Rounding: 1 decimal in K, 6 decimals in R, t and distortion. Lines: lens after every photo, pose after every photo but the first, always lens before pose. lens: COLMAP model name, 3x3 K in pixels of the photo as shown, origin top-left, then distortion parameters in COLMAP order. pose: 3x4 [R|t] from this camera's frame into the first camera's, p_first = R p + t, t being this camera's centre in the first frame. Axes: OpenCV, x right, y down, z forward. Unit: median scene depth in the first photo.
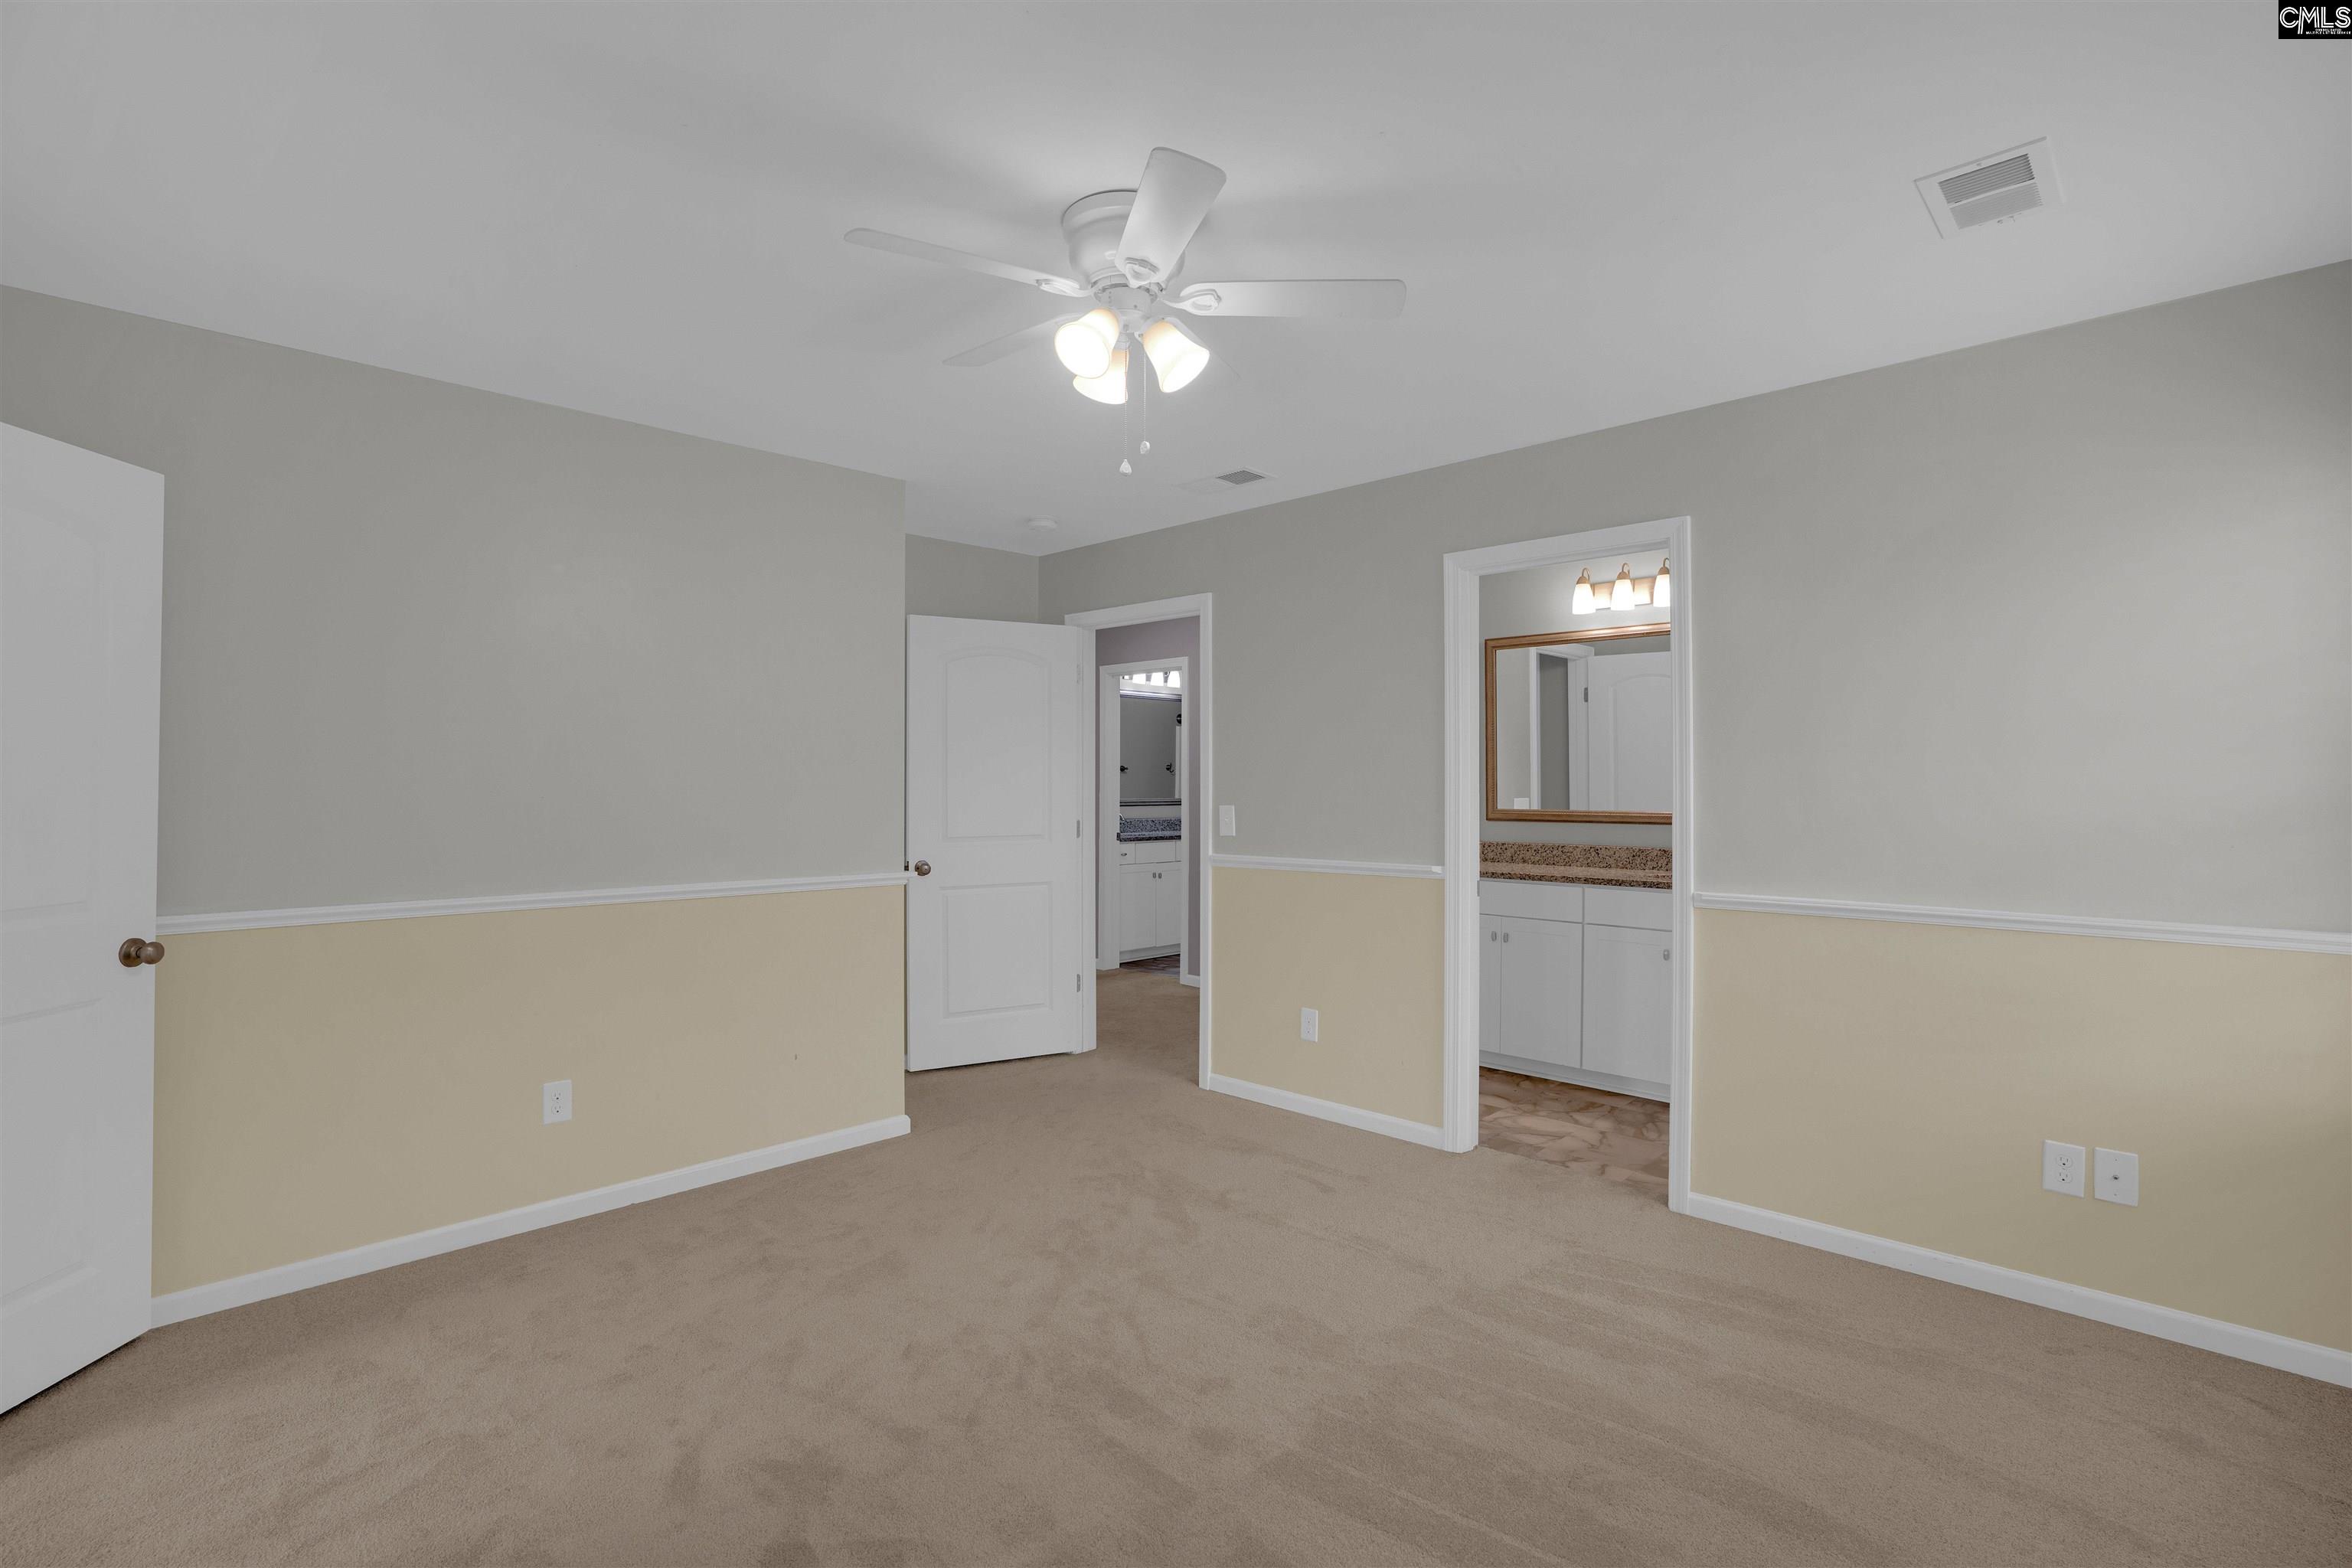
lens RADIAL K [[1084.2, 0, 1190.5], [0, 1084.2, 781.2], [0, 0, 1]] dist [-0.044118, 0.014180]
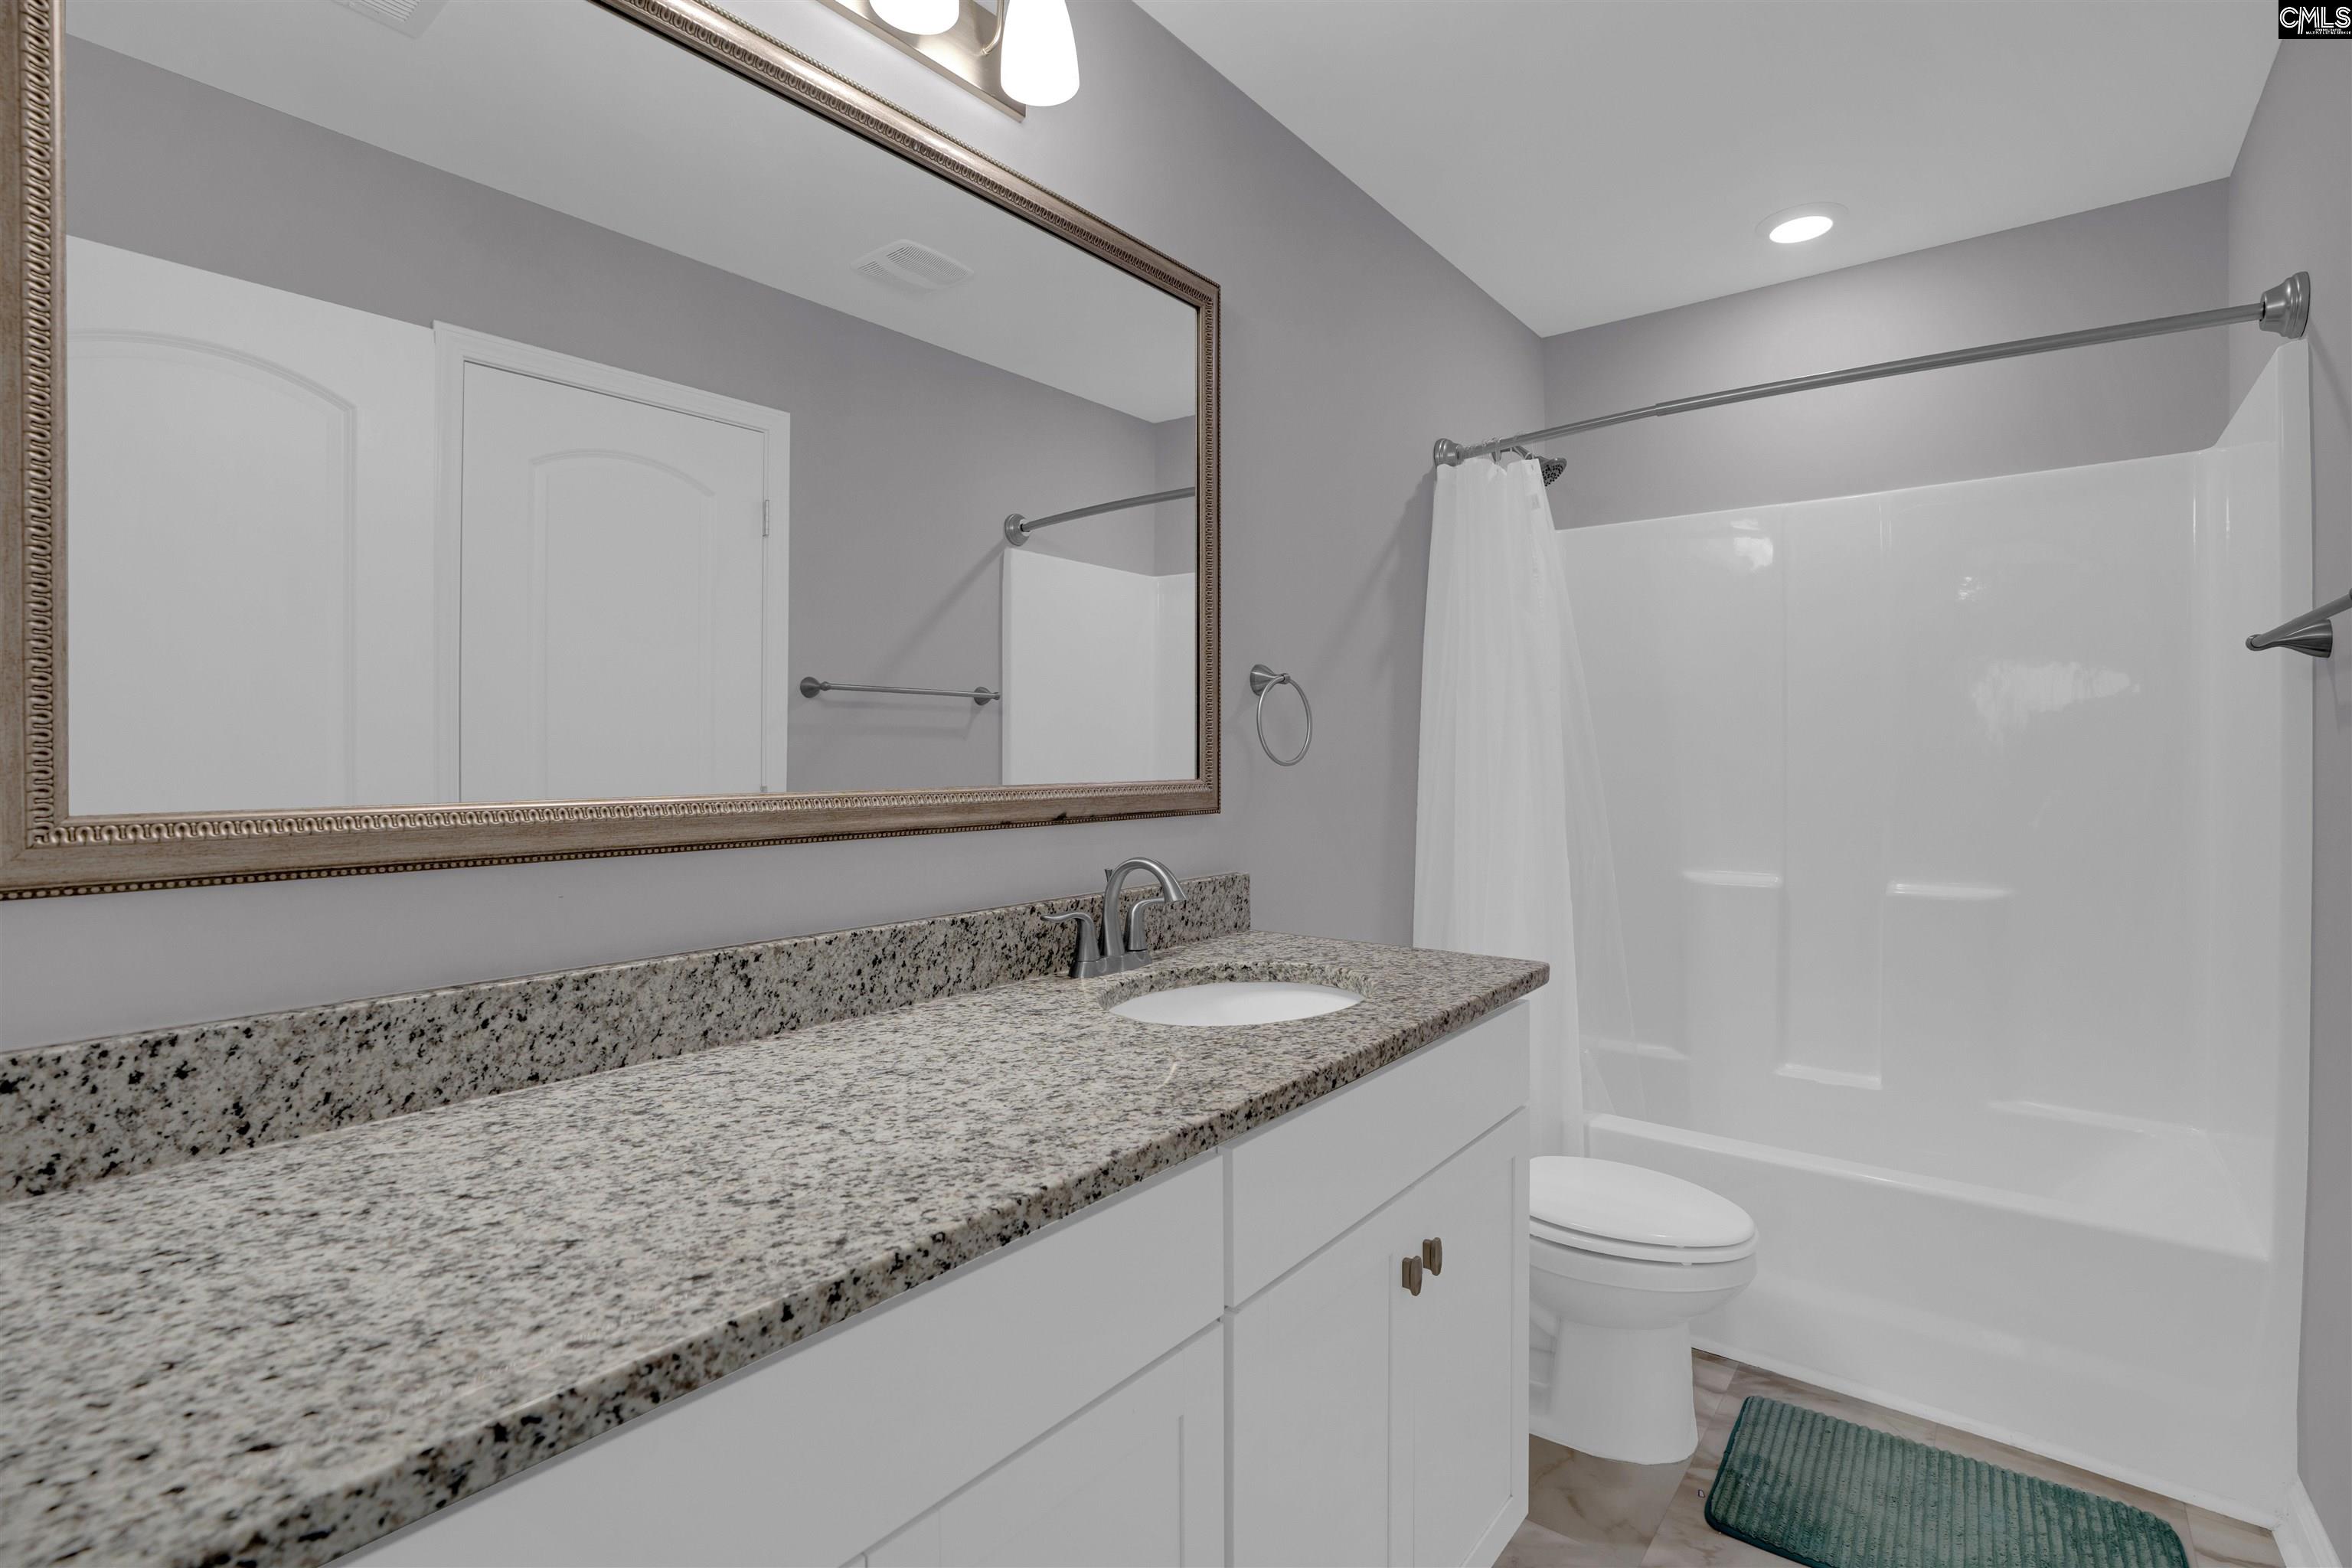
lens RADIAL K [[1084.2, 0, 1190.5], [0, 1084.2, 781.2], [0, 0, 1]] dist [-0.044118, 0.014180]
pose [[-0.116812, -0.012725, 0.993073, 0.138557], [0.001548, 0.999914, 0.012995, 0.021855], [-0.993153, 0.003055, -0.116782, 0.934710]]
